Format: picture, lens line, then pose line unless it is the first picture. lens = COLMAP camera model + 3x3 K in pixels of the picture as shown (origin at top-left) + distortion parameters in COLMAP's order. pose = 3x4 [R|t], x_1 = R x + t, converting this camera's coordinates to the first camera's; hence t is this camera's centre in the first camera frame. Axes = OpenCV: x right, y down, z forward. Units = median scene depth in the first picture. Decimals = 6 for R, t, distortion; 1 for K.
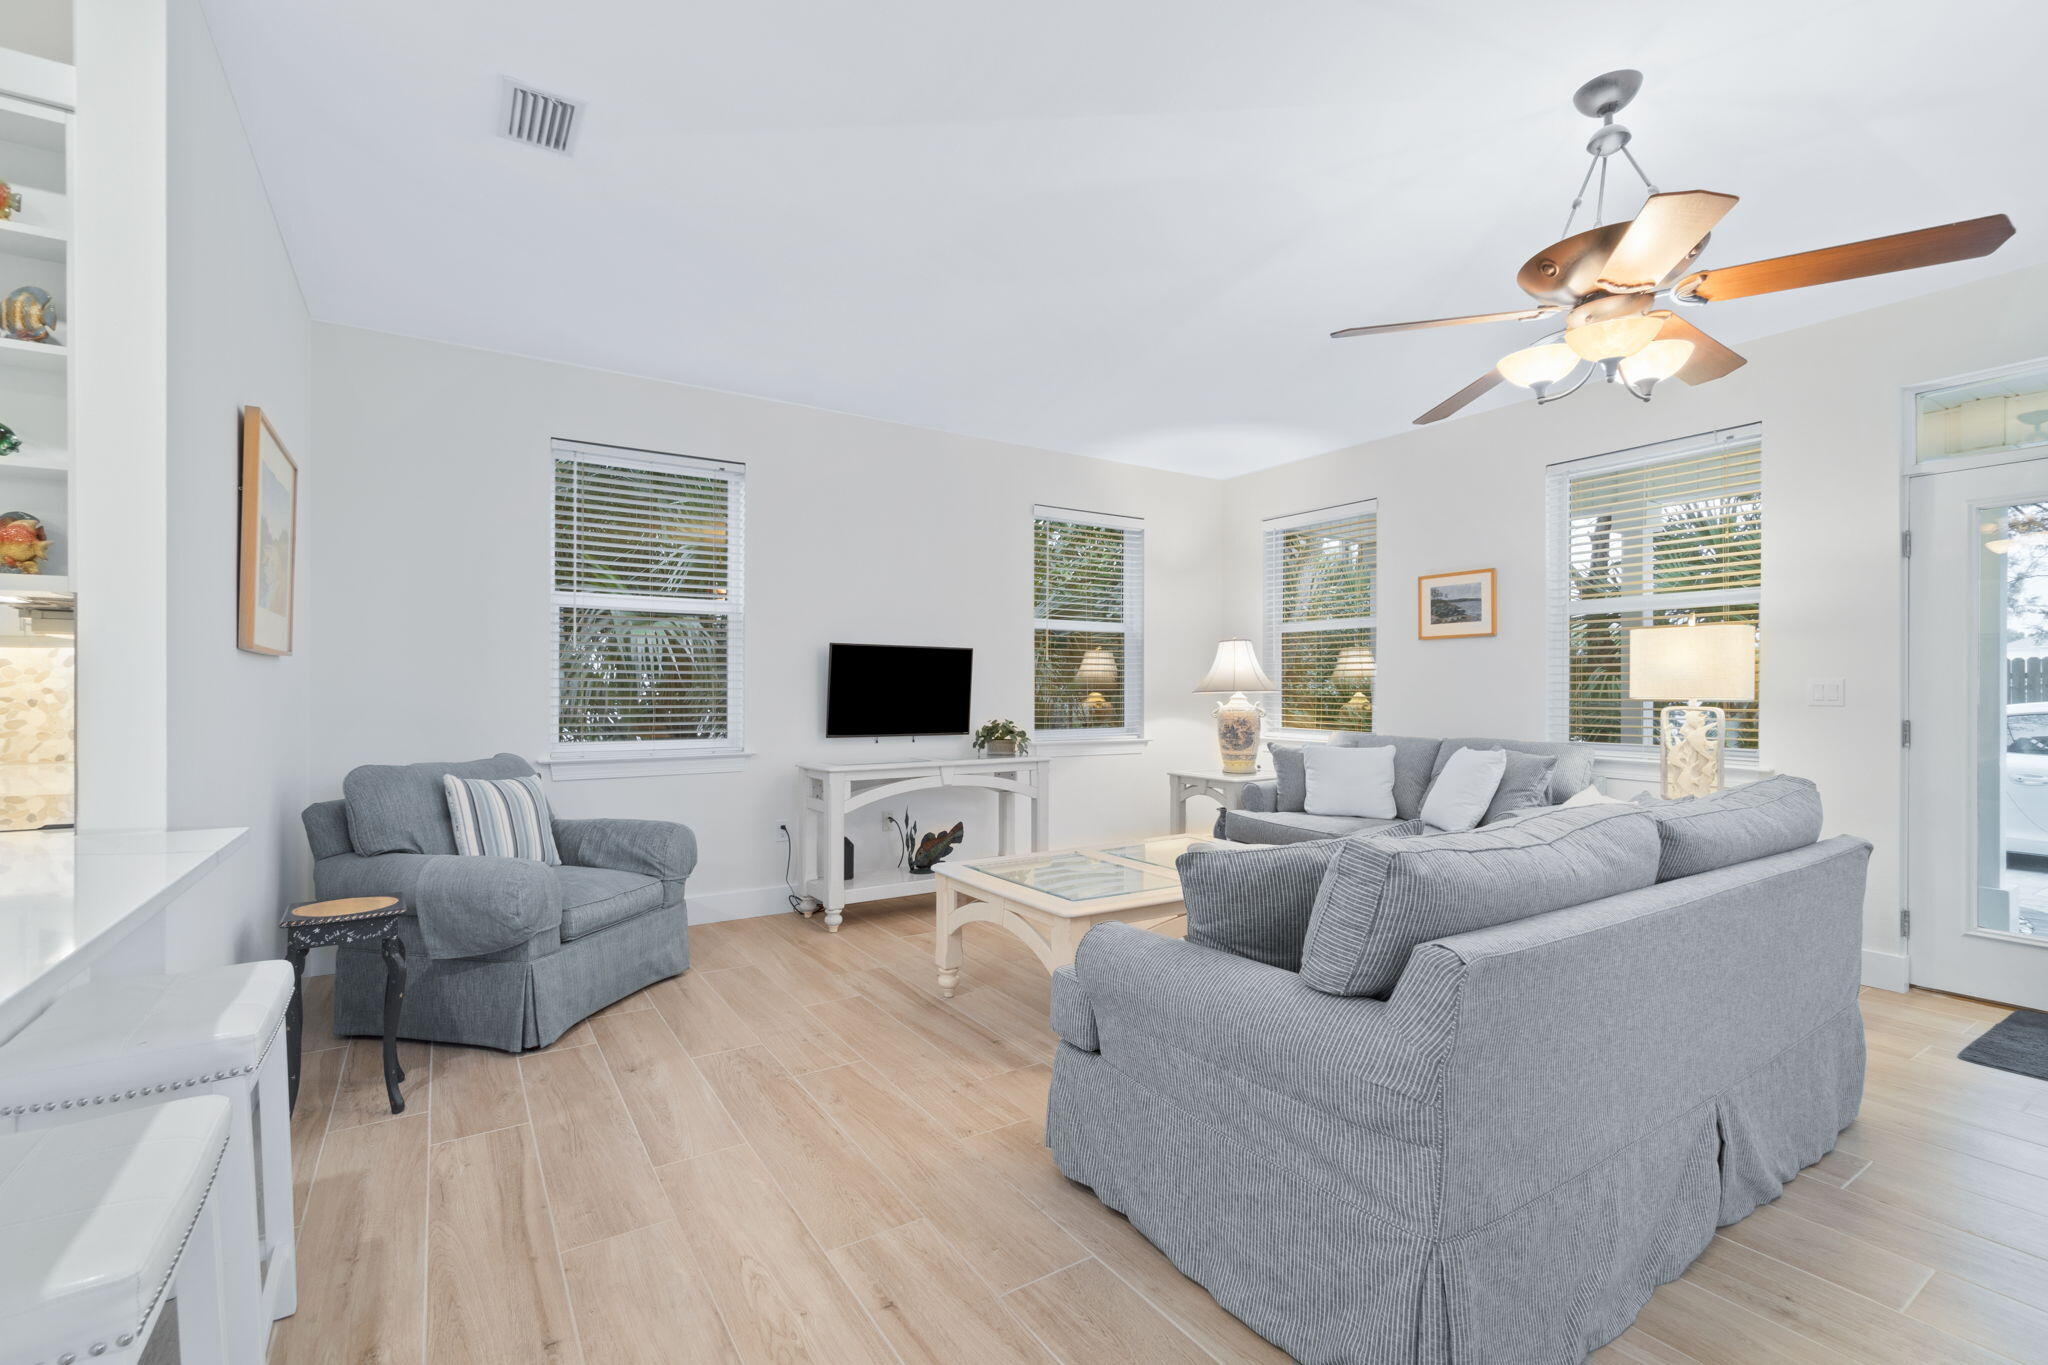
lens RADIAL K [[895.7, 0, 1017.5], [0, 895.7, 690.4], [0, 0, 1]] dist [-0.003222, -0.000260]
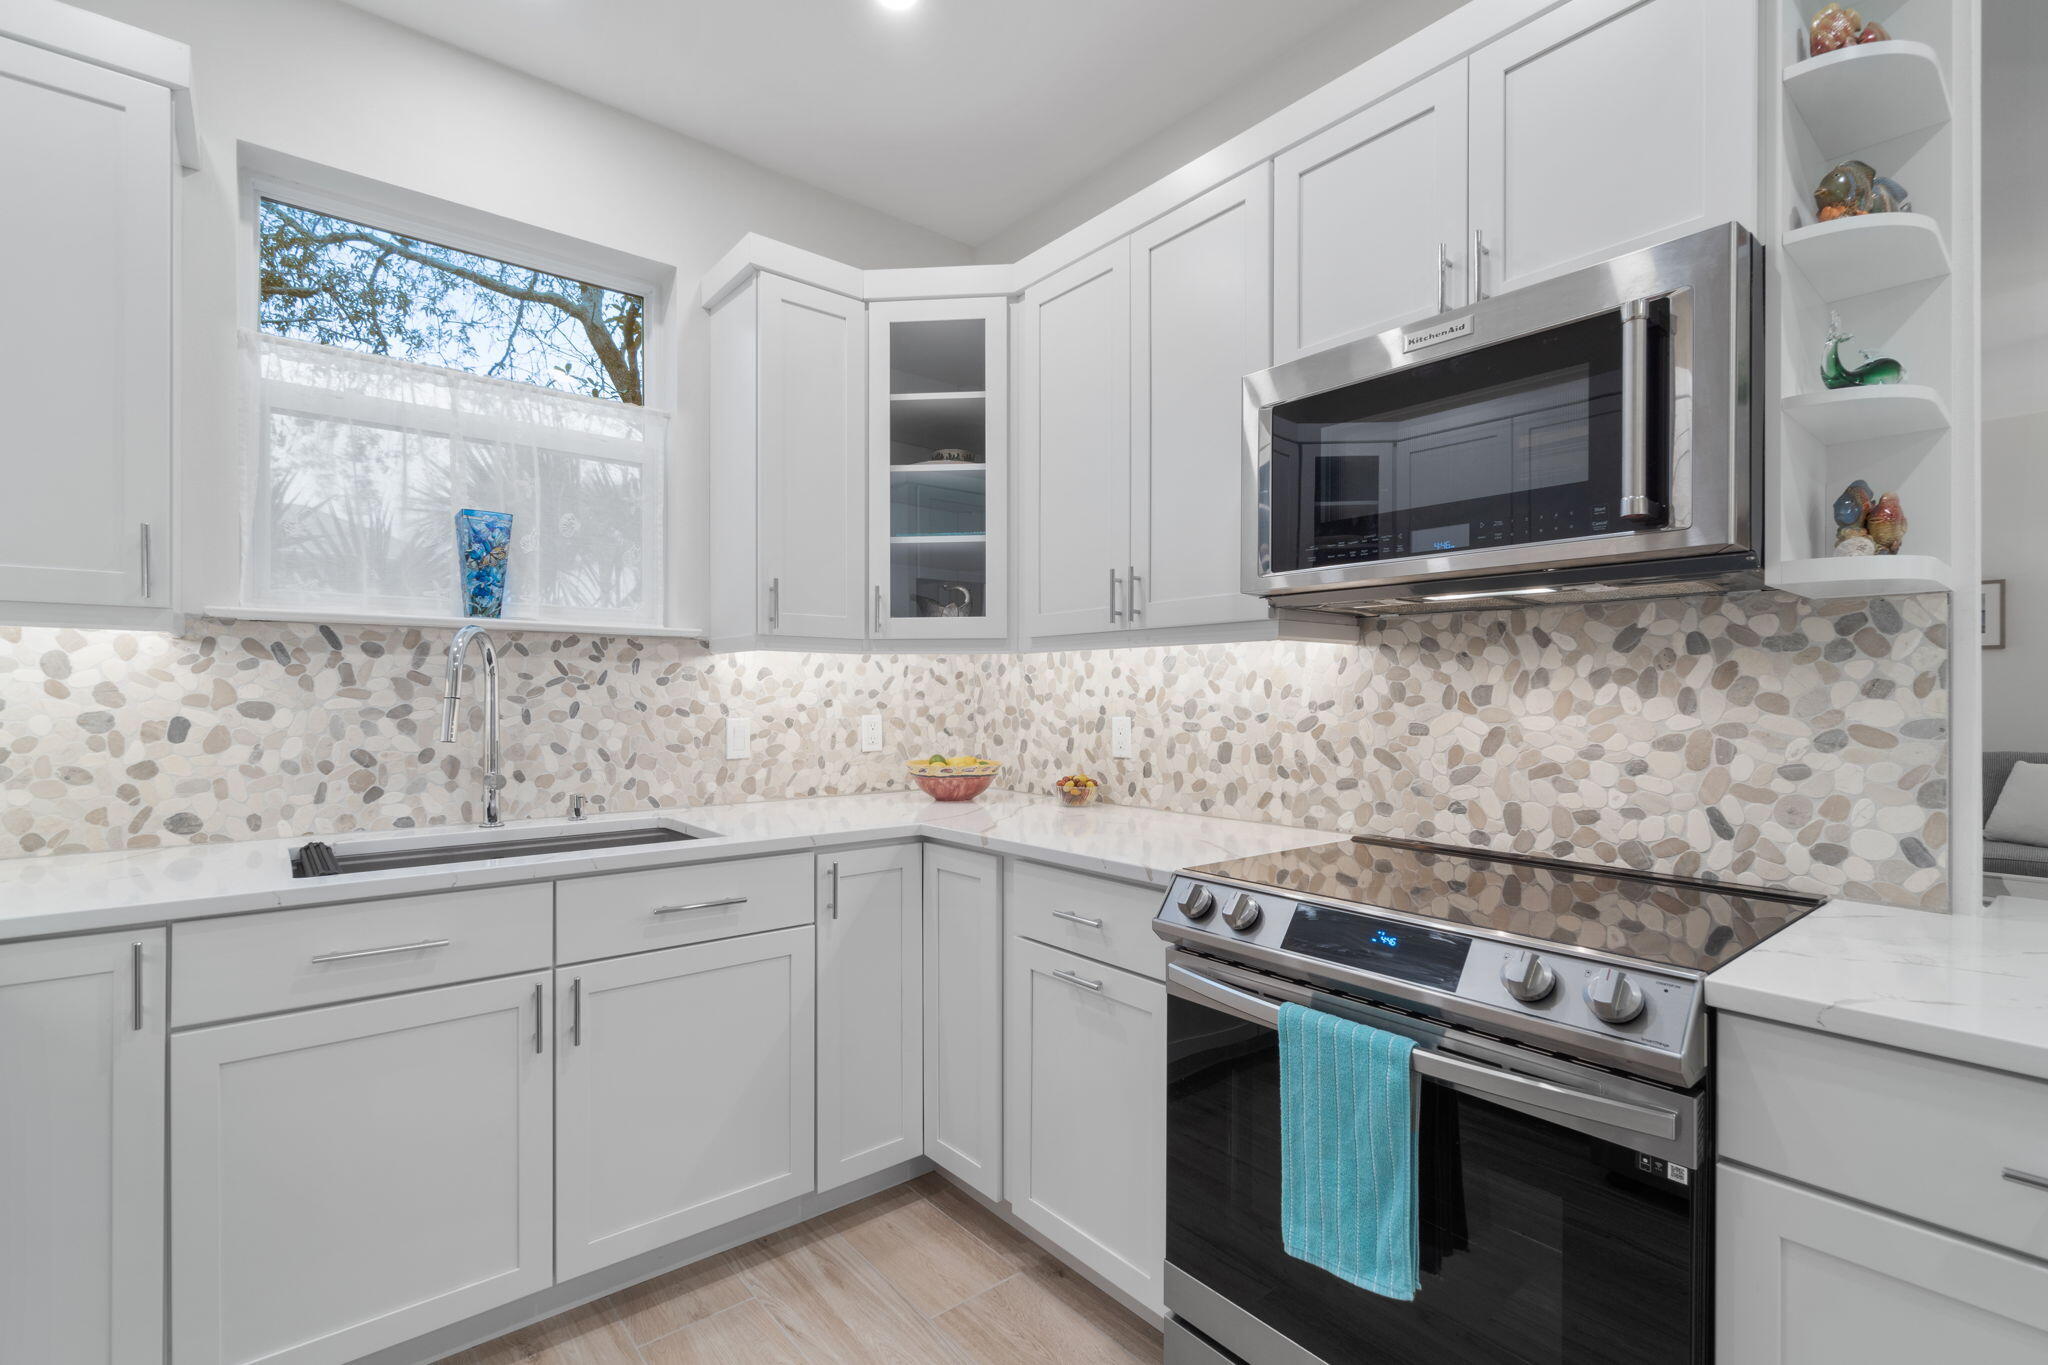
lens RADIAL K [[932.3, 0, 1022.7], [0, 932.3, 691.9], [0, 0, 1]] dist [-0.000360, -0.000247]
pose [[0.993561, 0.002126, 0.113277, -0.663024], [-0.001895, 0.999996, -0.002150, -0.008000], [-0.113281, 0.001922, 0.993561, 0.102042]]
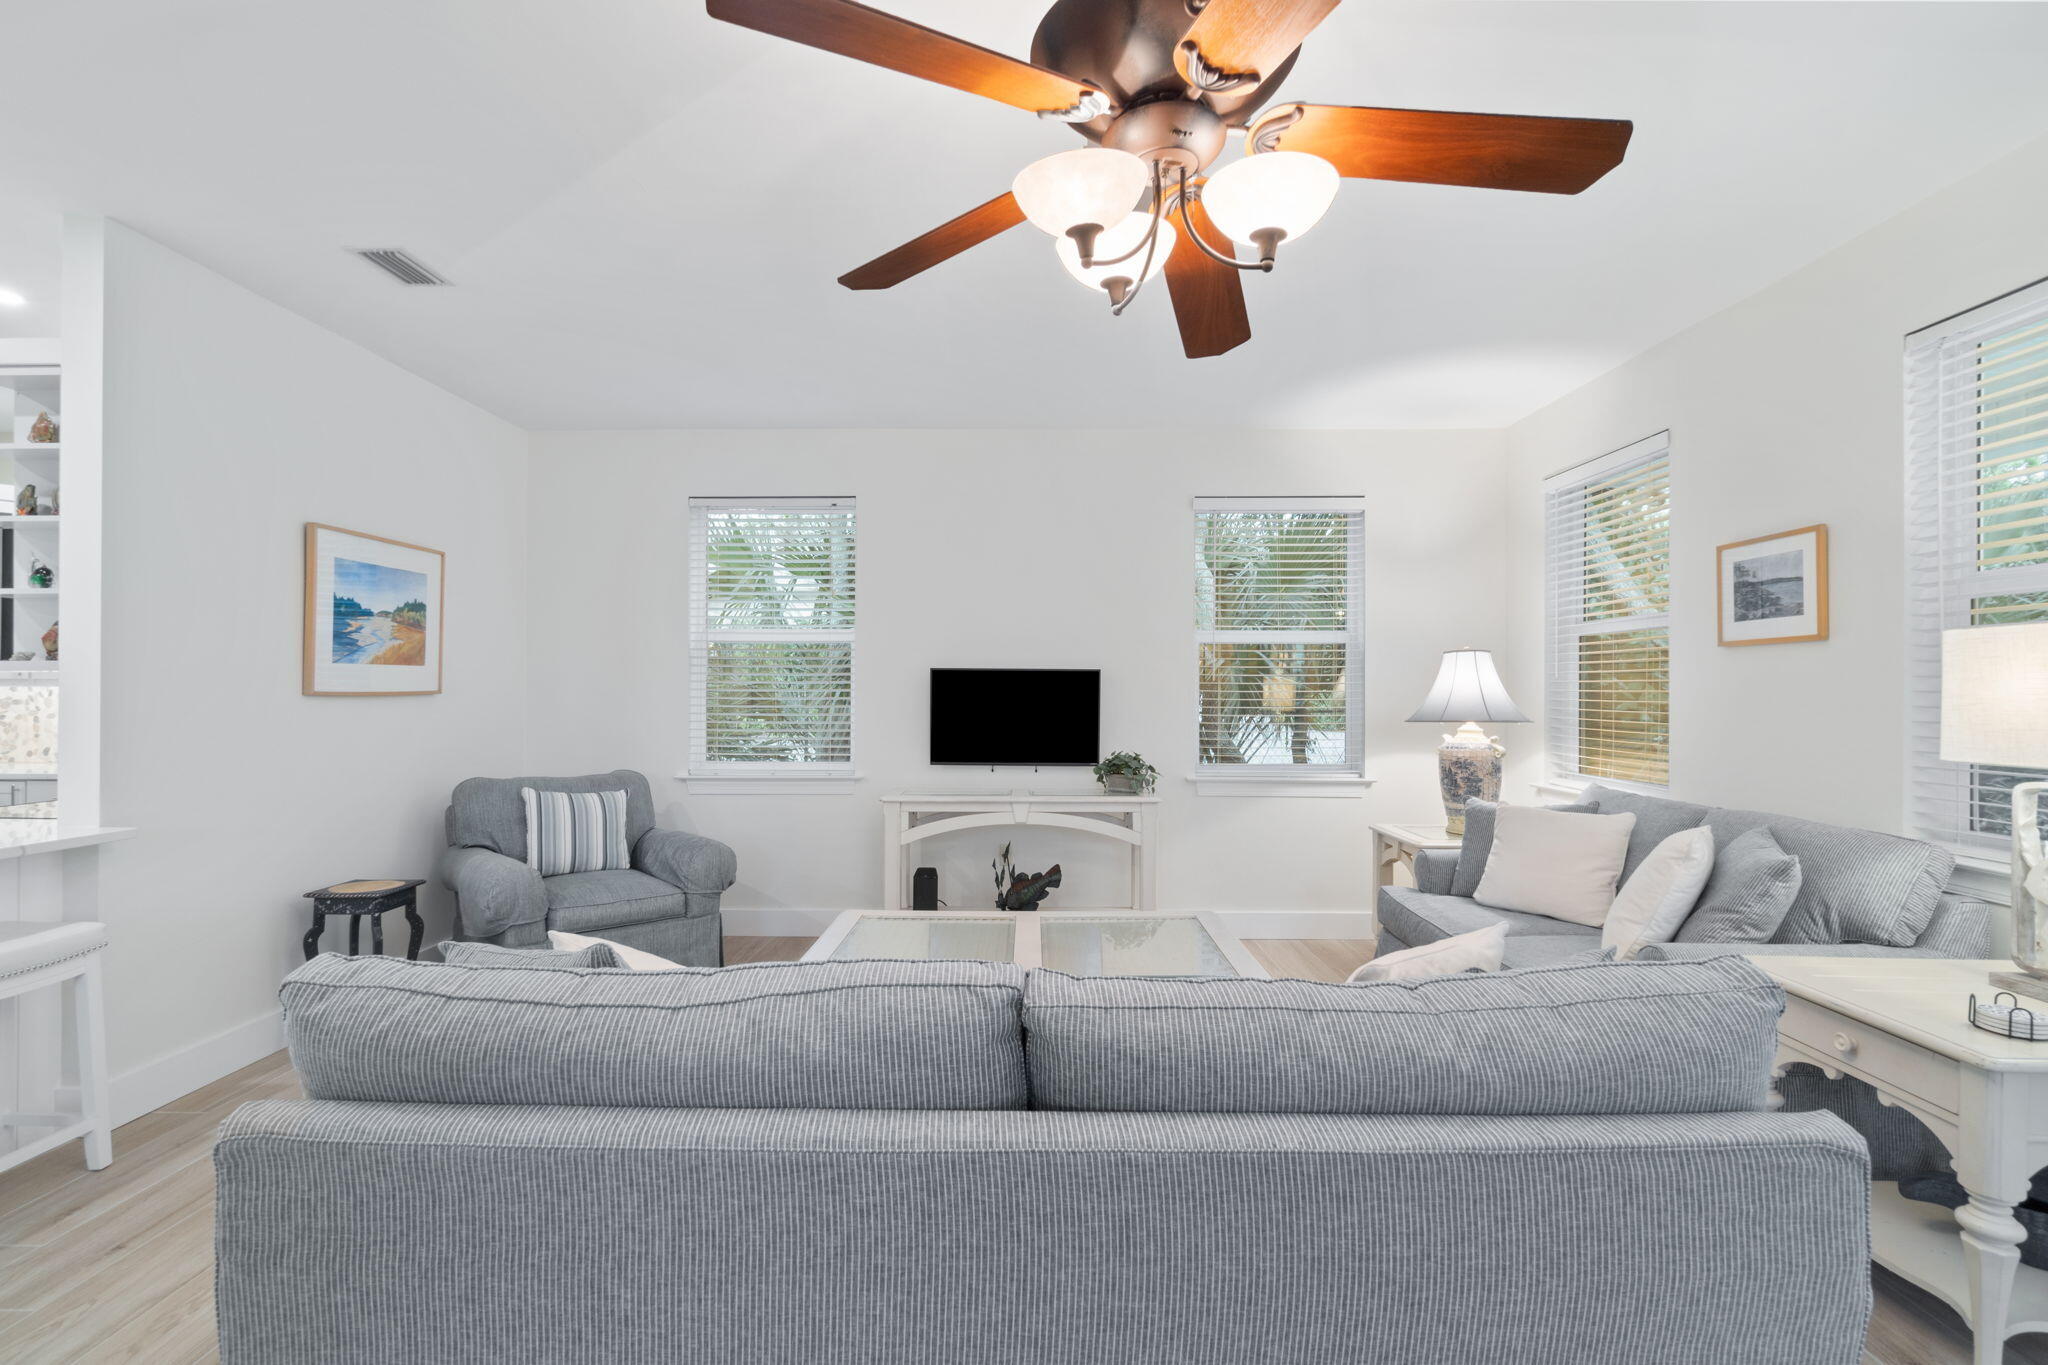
lens RADIAL K [[937.0, 0, 1024.0], [0, 937.0, 682.5], [0, 0, 1]] dist [-0.006722, 0.000029]
pose [[0.831136, -0.005553, -0.556041, 0.437512], [-0.001810, 0.999918, -0.012691, -0.023864], [0.556066, 0.011555, 0.831058, 0.200486]]
